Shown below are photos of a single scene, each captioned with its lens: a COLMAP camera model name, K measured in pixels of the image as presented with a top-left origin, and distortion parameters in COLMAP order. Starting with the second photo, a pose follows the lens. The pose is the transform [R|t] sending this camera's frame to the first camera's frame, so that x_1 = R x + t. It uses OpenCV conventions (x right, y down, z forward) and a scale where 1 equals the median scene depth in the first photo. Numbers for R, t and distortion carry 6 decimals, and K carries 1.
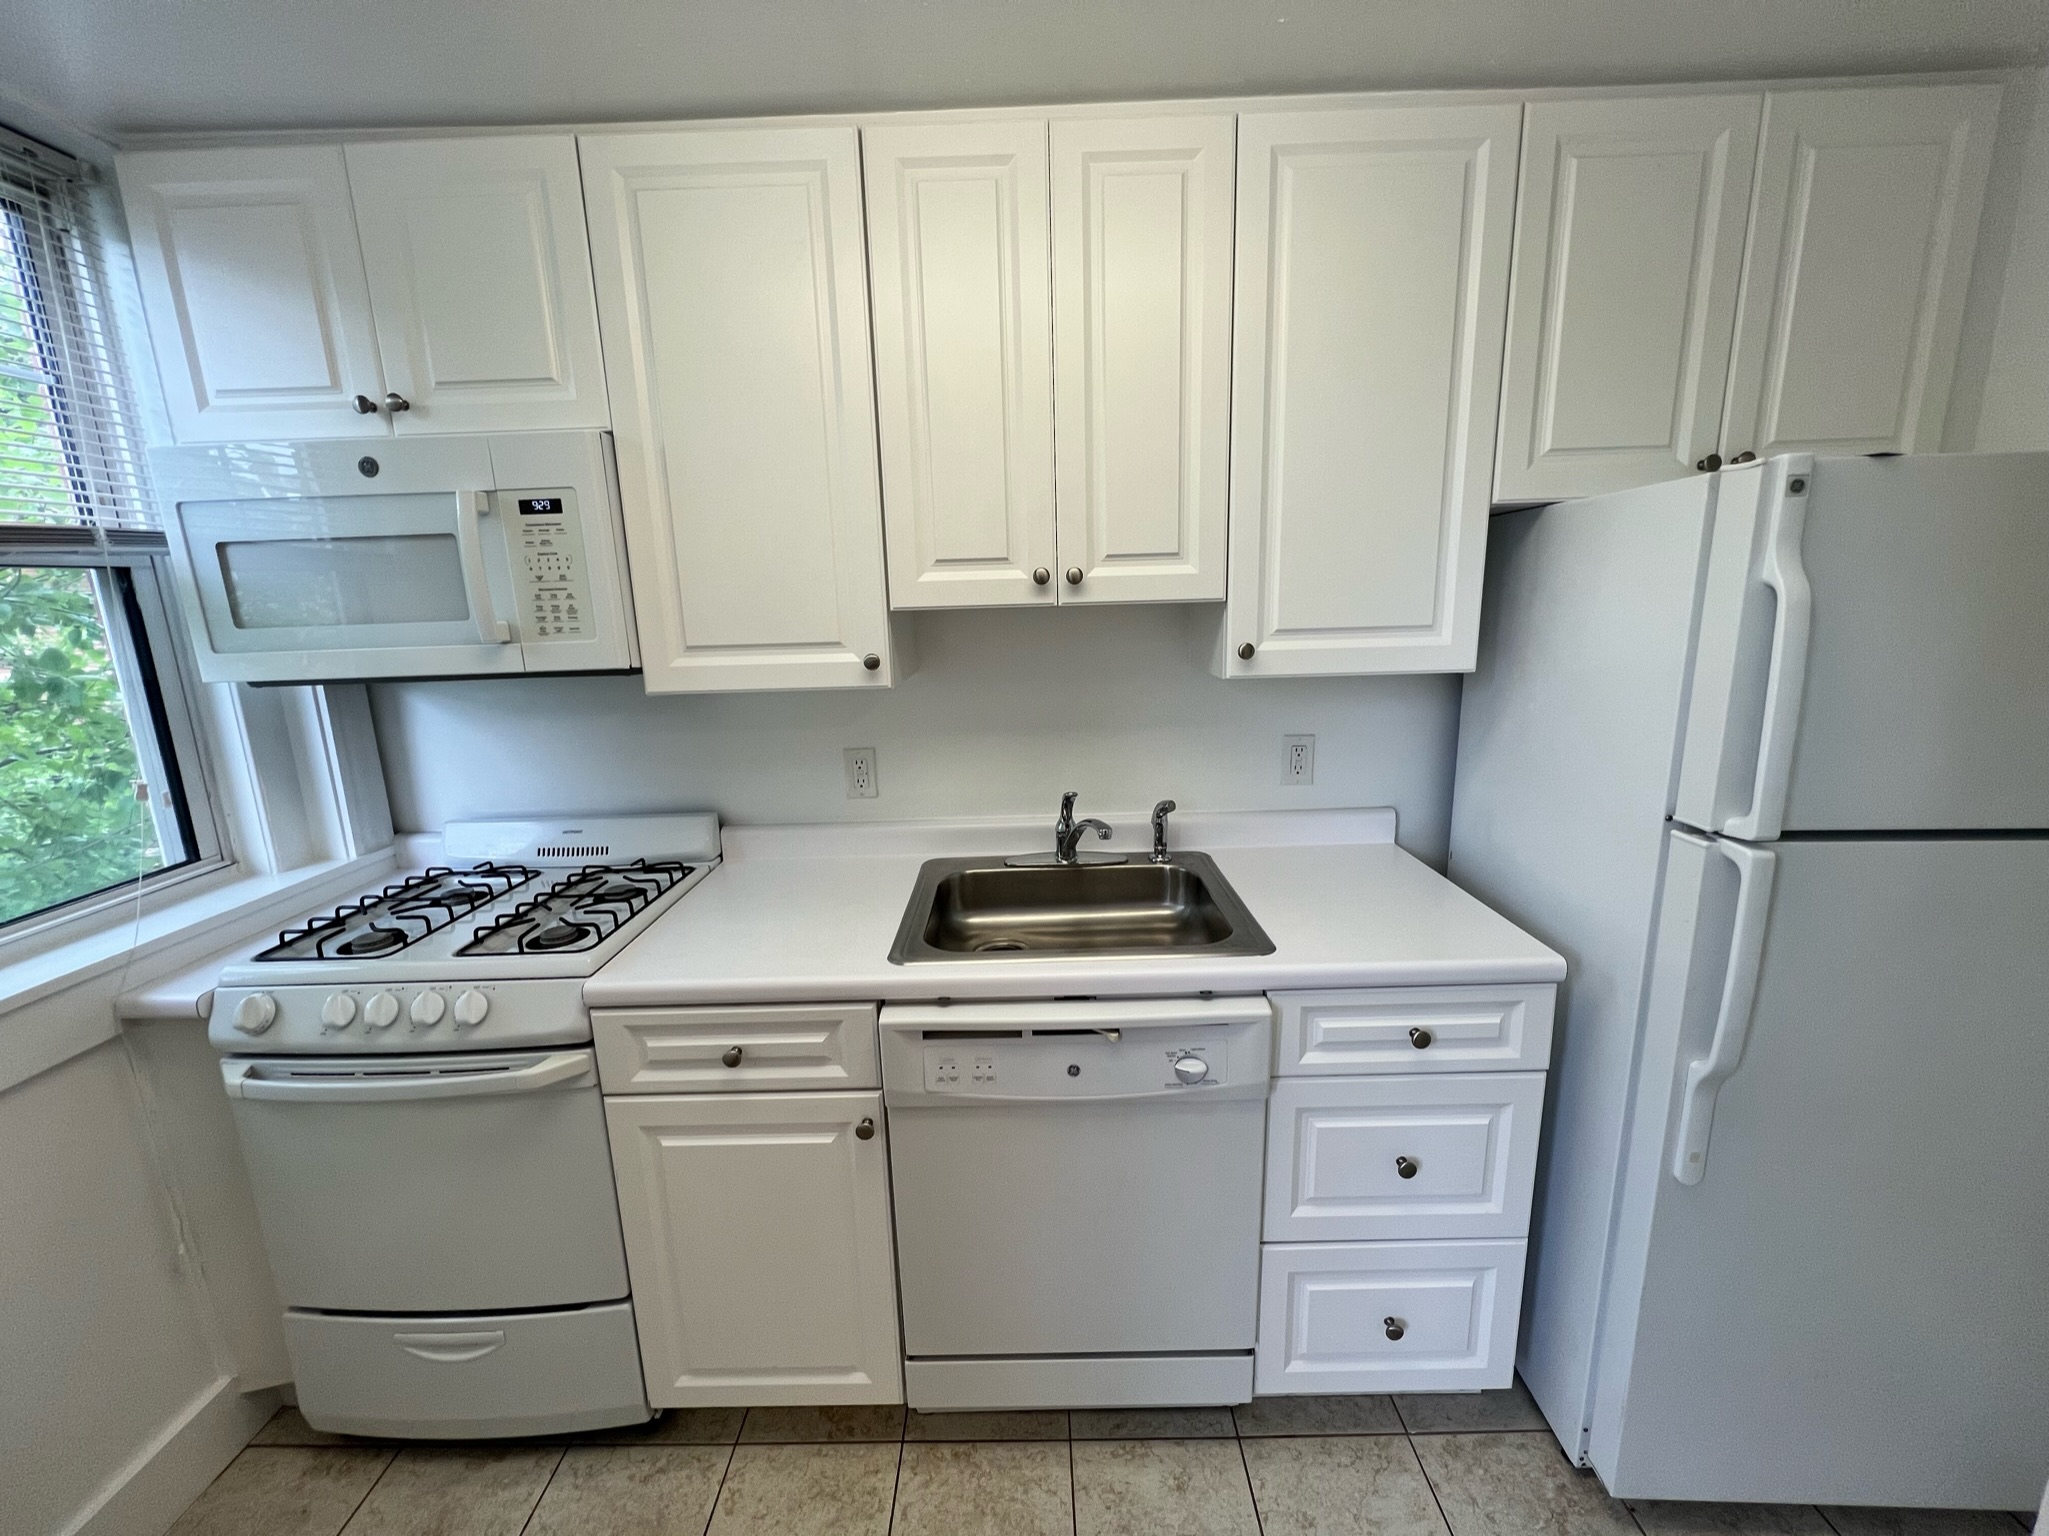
lens RADIAL K [[819.5, 0, 1024.5], [0, 819.5, 768.0], [0, 0, 1]] dist [-0.001160, -0.000163]
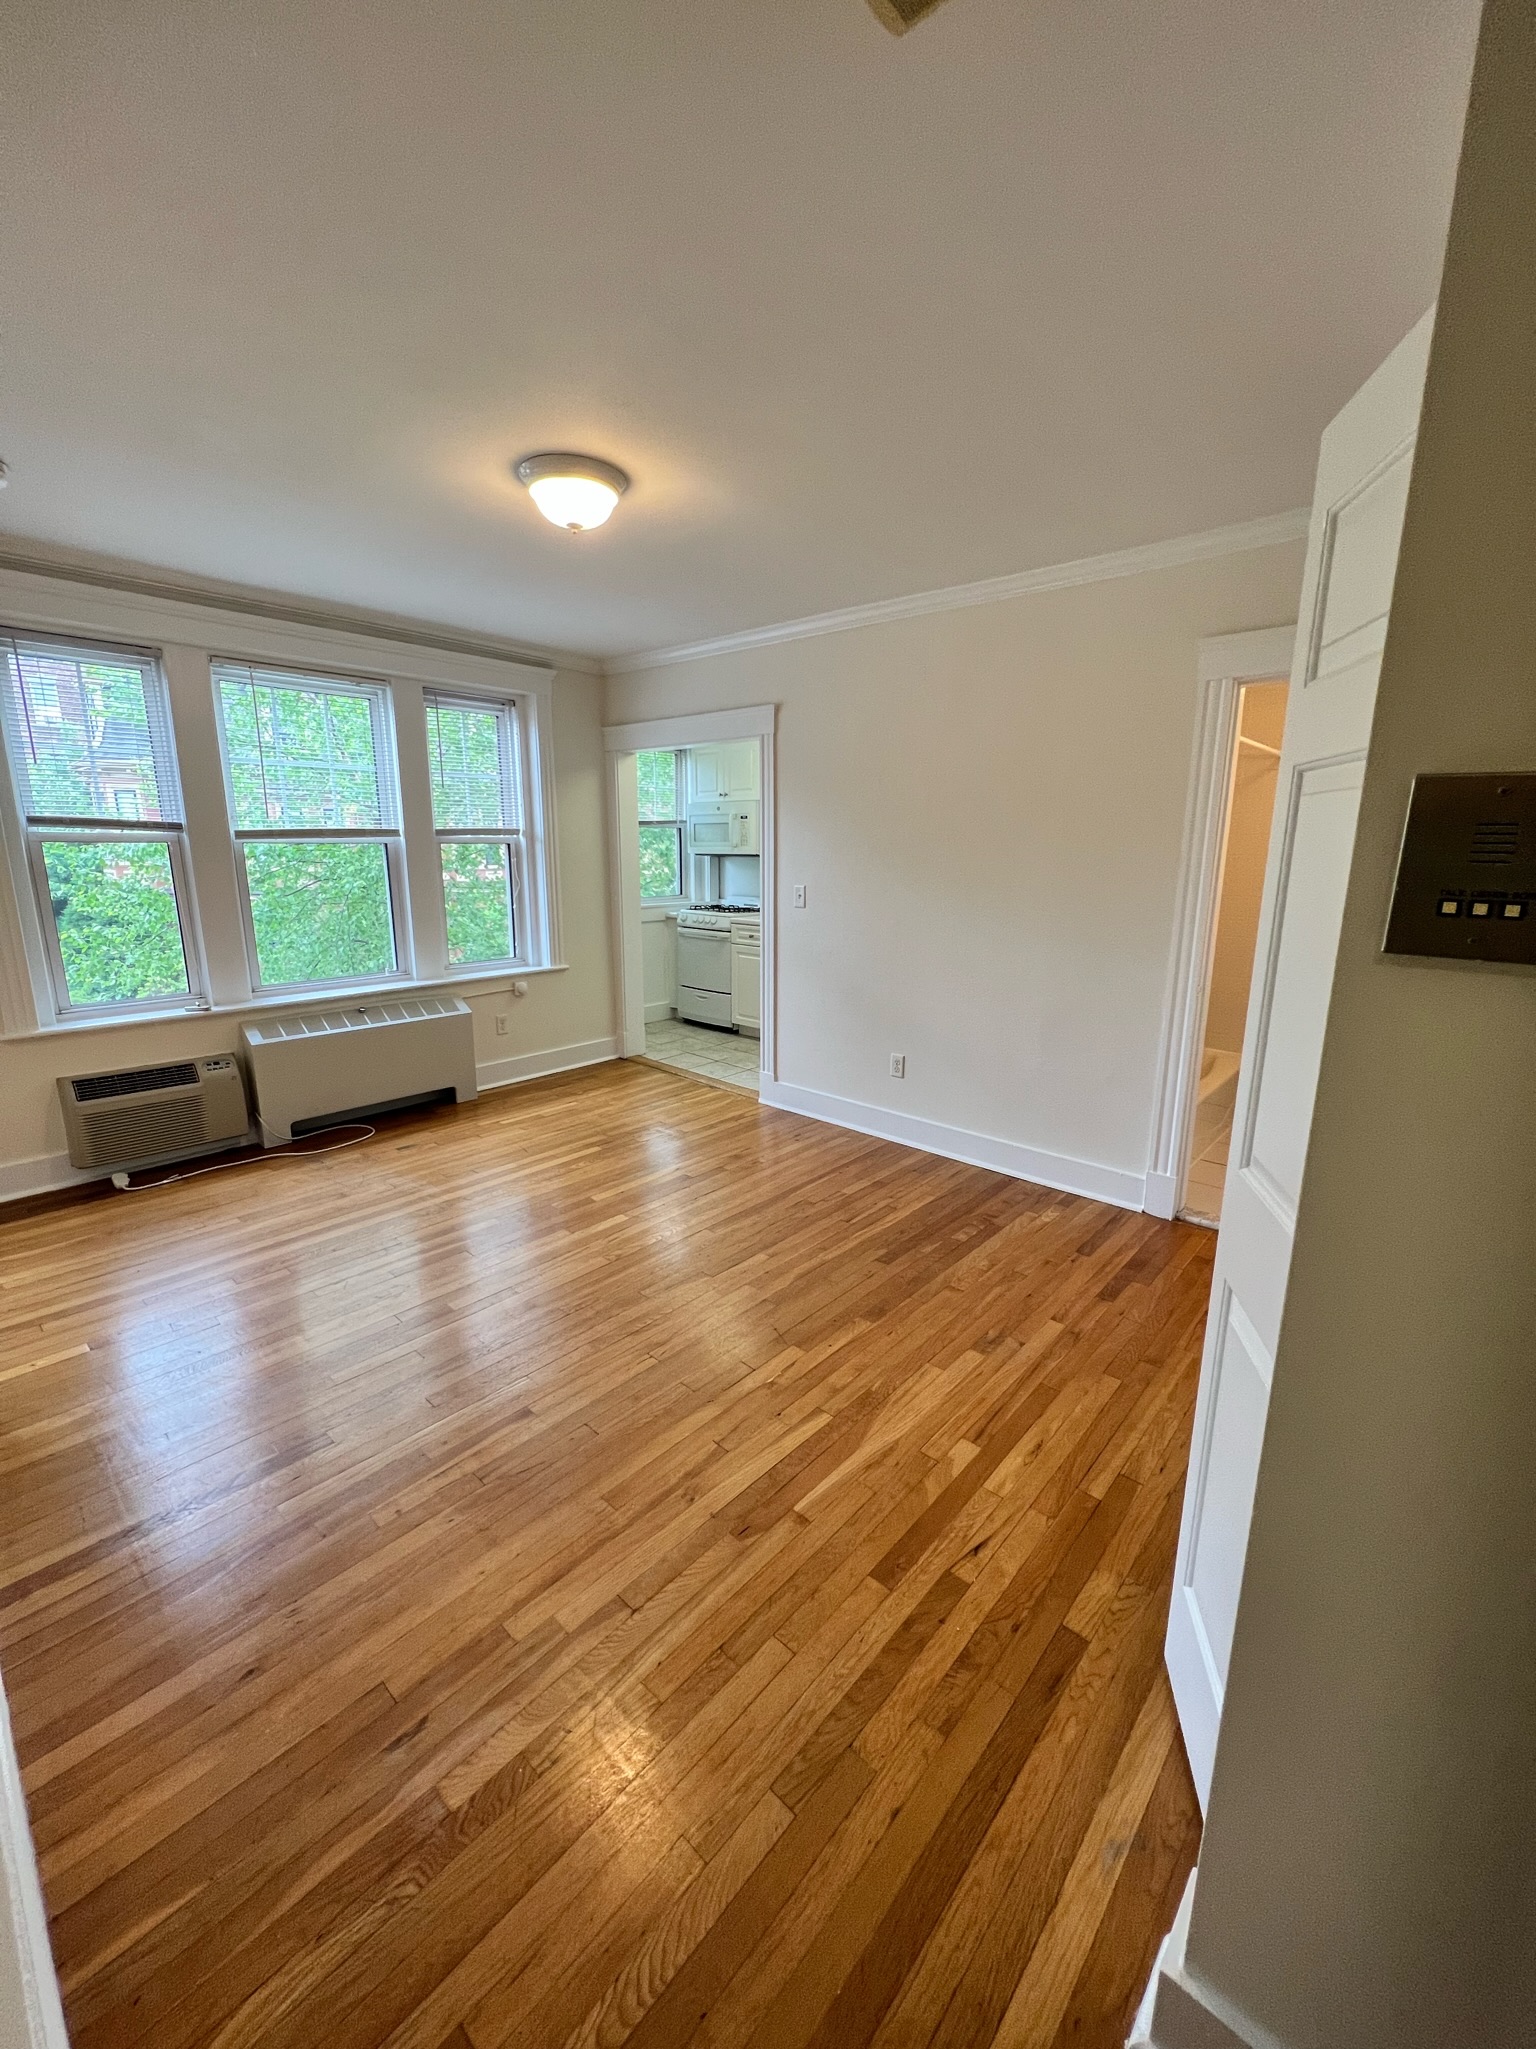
lens RADIAL K [[814.6, 0, 768.0], [0, 814.6, 1024.5], [0, 0, 1]] dist [0.000023, -0.000222]
pose [[0.744034, 0.178377, -0.643891, 2.792114], [-0.163733, 0.982997, 0.083122, 0.443531], [0.647769, 0.043581, 0.760589, -2.451676]]
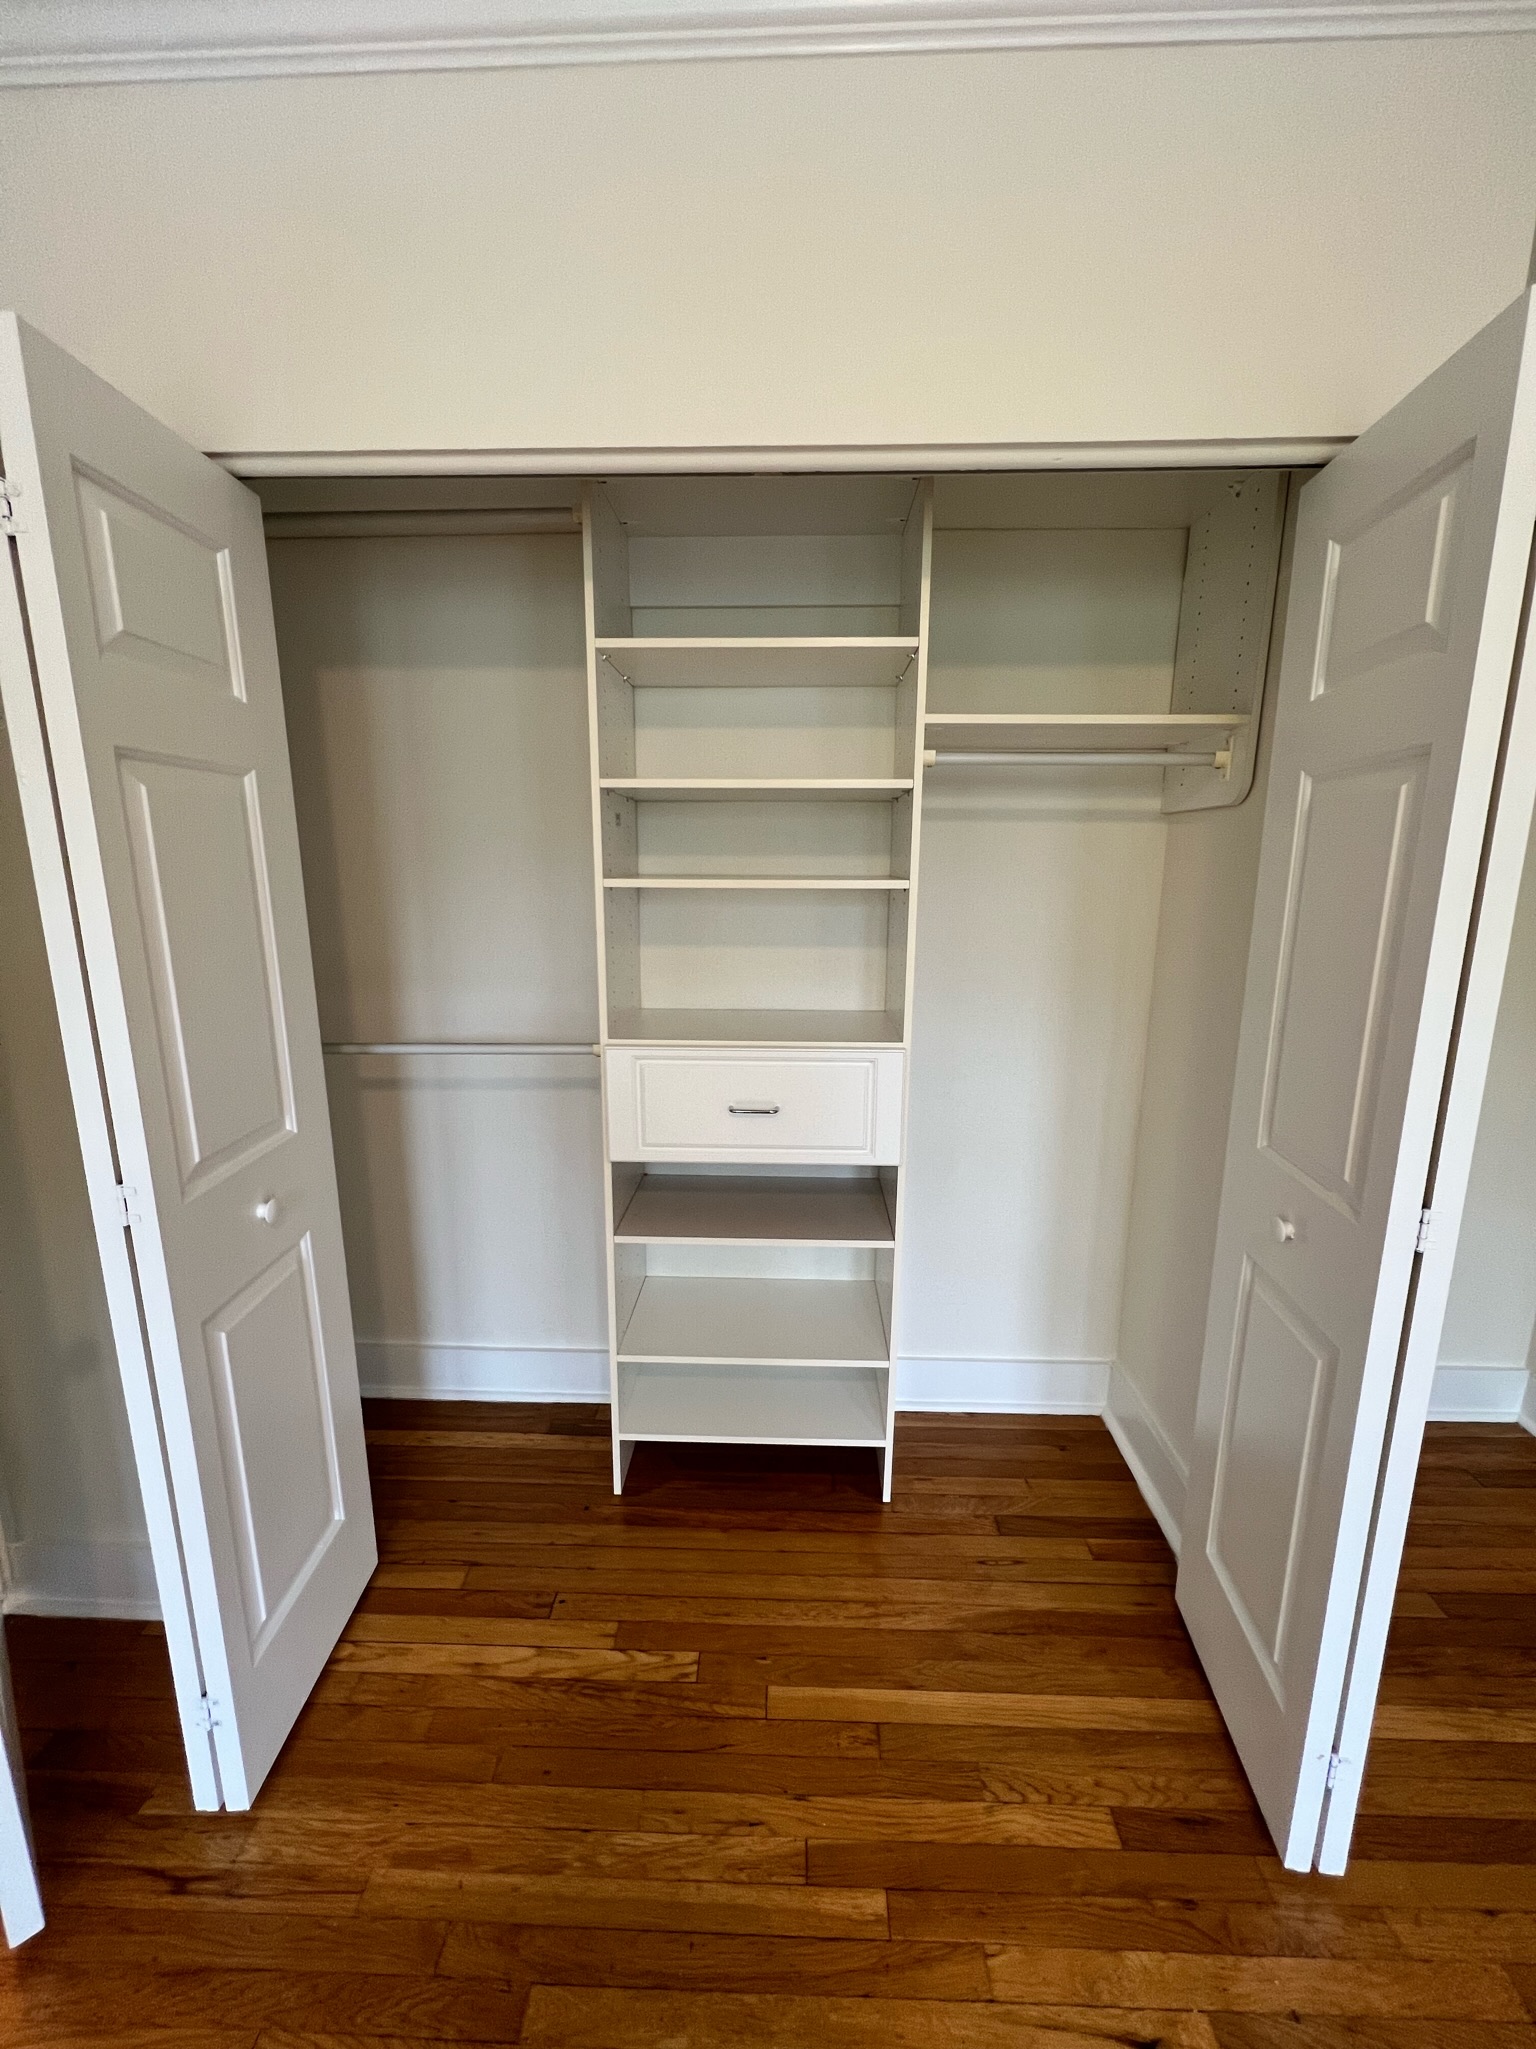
lens RADIAL K [[814.6, 0, 768.0], [0, 814.6, 1024.5], [0, 0, 1]] dist [0.000023, -0.000222]
pose [[0.026209, -0.165552, 0.985853, 1.736168], [0.201387, 0.966847, 0.157006, 0.208942], [-0.979161, 0.194423, 0.058680, -1.068574]]
